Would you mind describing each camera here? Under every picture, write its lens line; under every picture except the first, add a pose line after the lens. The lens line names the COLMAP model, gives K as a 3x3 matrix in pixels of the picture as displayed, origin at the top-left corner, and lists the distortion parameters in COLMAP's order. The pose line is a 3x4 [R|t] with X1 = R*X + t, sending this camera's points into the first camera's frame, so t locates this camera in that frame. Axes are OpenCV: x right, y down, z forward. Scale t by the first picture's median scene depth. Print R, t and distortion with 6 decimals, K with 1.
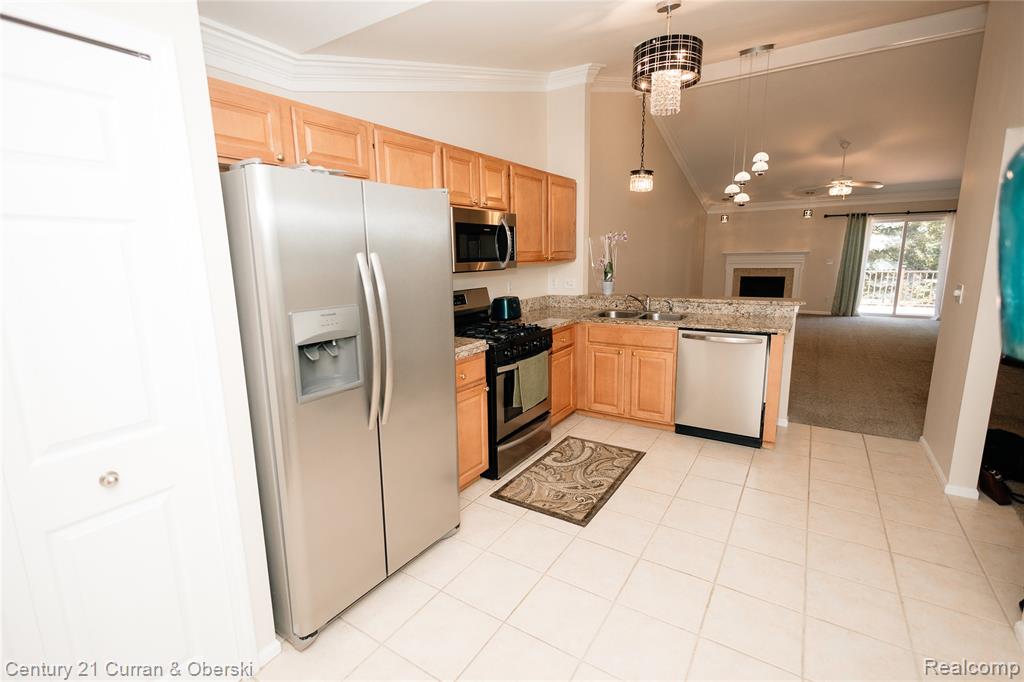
lens RADIAL K [[470.5, 0, 509.4], [0, 470.5, 341.5], [0, 0, 1]] dist [0.000550, -0.000240]
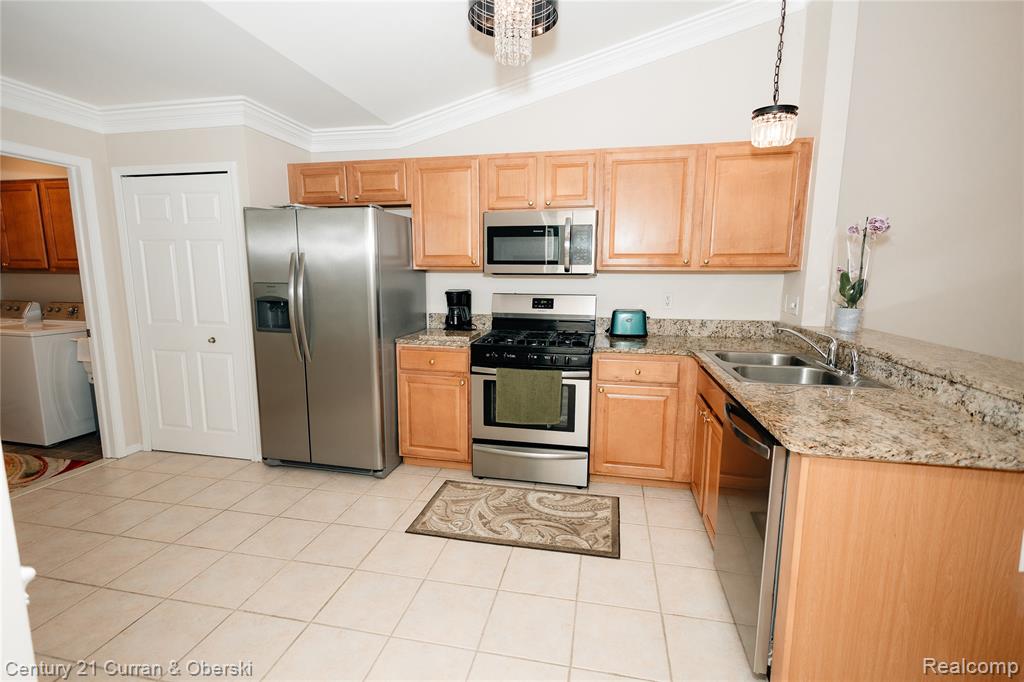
lens RADIAL K [[470.5, 0, 509.2], [0, 470.5, 337.6], [0, 0, 1]] dist [0.000550, -0.000240]
pose [[0.356949, 0.152665, -0.921565, 0.811880], [-0.182416, 0.978953, 0.091517, -0.098440], [0.916140, 0.135441, 0.377284, 0.586376]]
